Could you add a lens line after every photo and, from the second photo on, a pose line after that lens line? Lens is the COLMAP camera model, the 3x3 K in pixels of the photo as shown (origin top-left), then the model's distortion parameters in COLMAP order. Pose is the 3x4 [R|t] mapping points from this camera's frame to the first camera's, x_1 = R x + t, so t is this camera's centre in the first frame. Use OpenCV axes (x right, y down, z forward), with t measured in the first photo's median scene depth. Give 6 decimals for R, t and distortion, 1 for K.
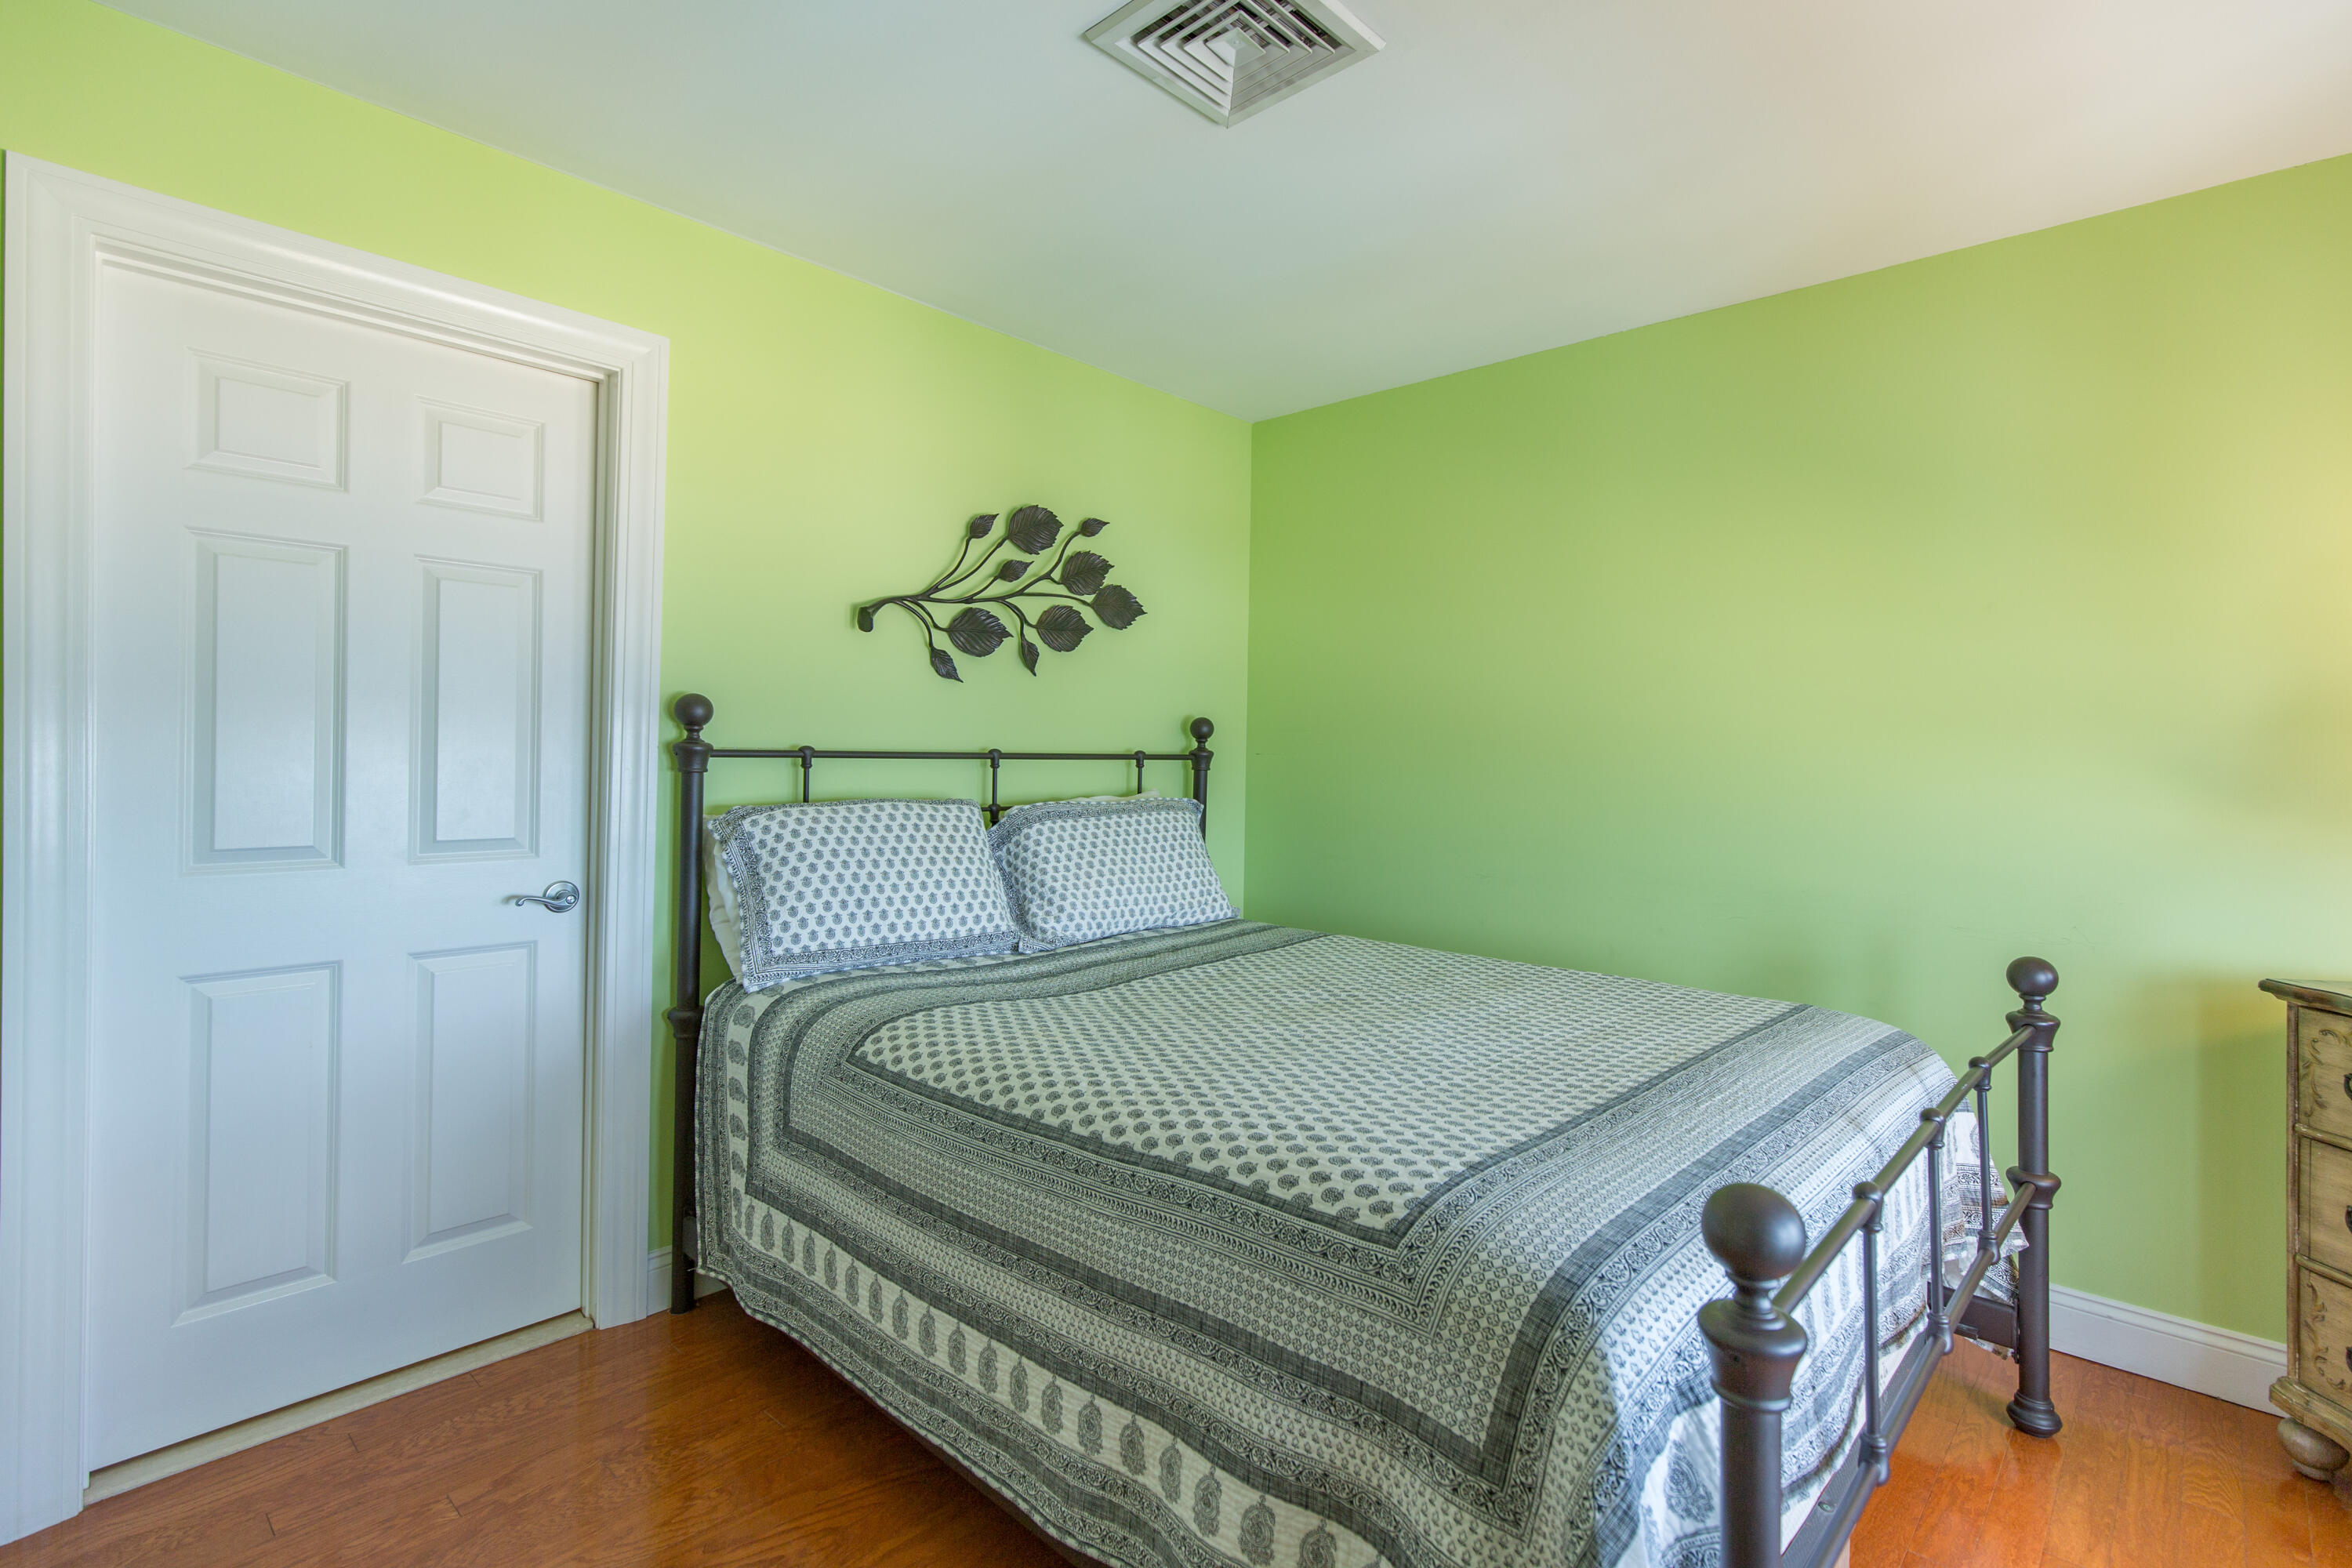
lens RADIAL K [[1122.7, 0, 1201.2], [0, 1122.7, 762.6], [0, 0, 1]] dist [0.024993, -0.002109]
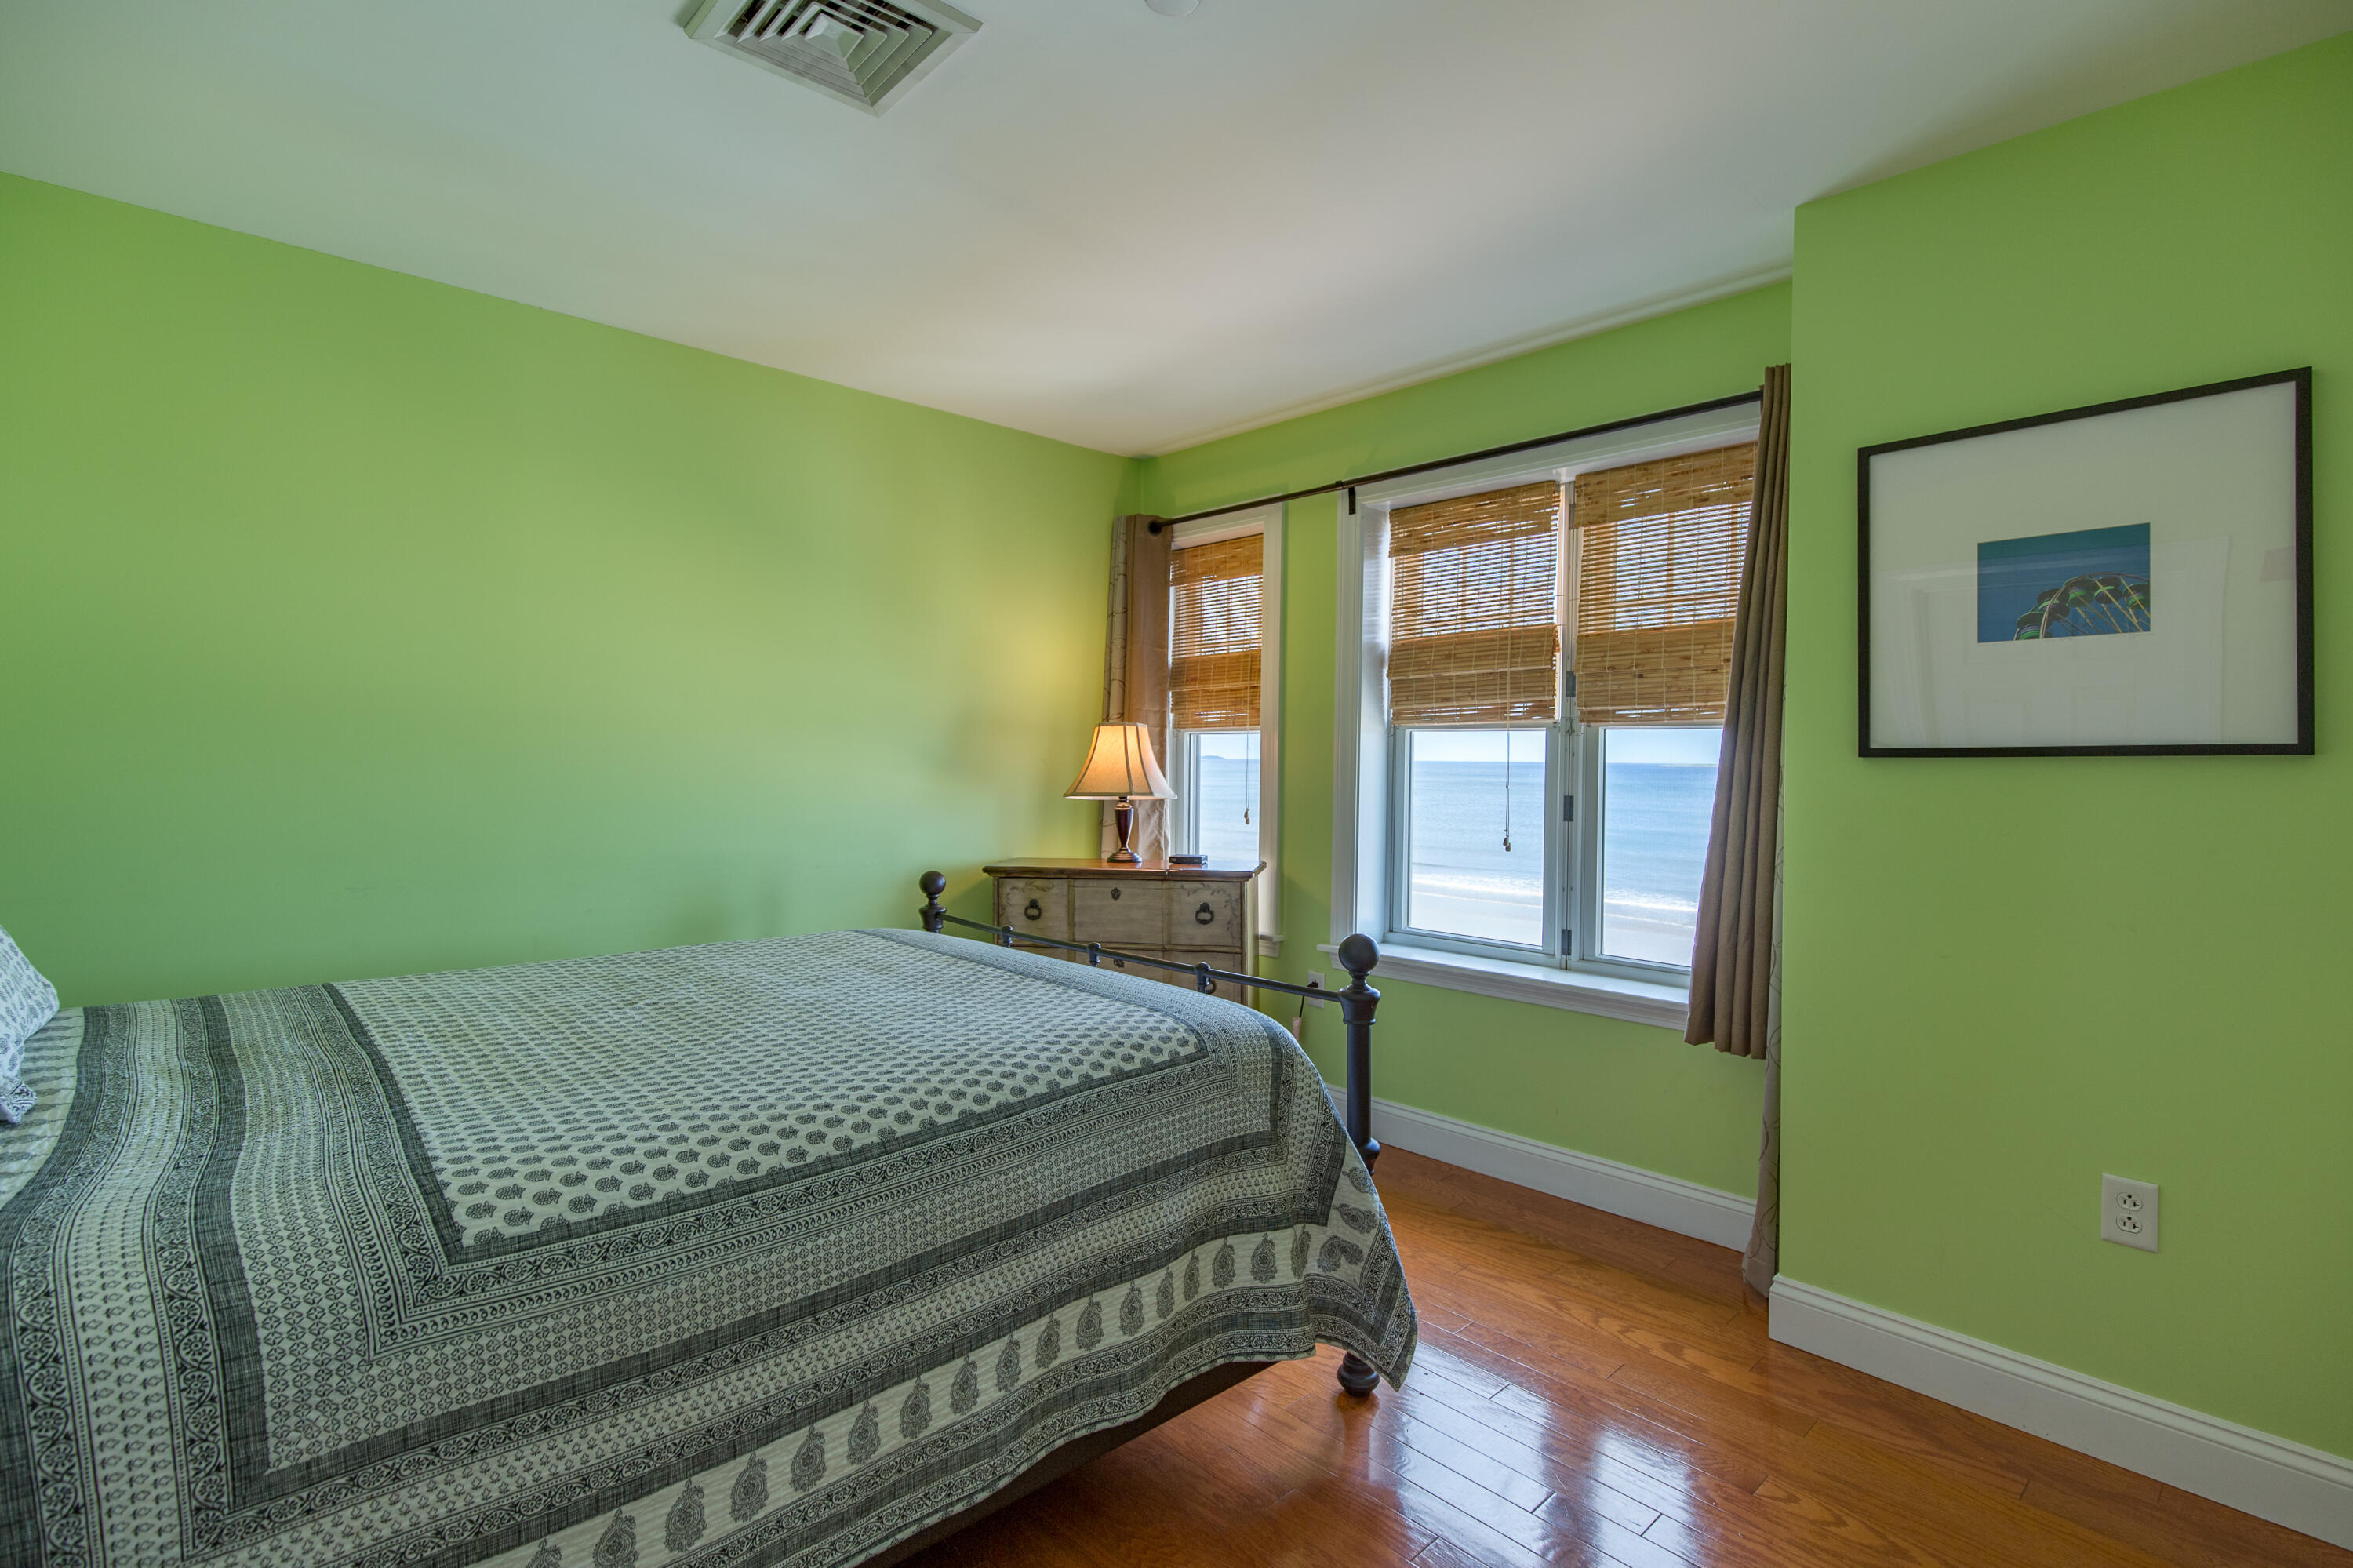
lens RADIAL K [[1123.3, 0, 1182.9], [0, 1123.3, 771.1], [0, 0, 1]] dist [0.024993, -0.002109]
pose [[0.075435, -0.026126, 0.996808, -0.616701], [0.003503, 0.999657, 0.025936, -0.006955], [-0.997145, 0.001536, 0.075500, 0.399767]]
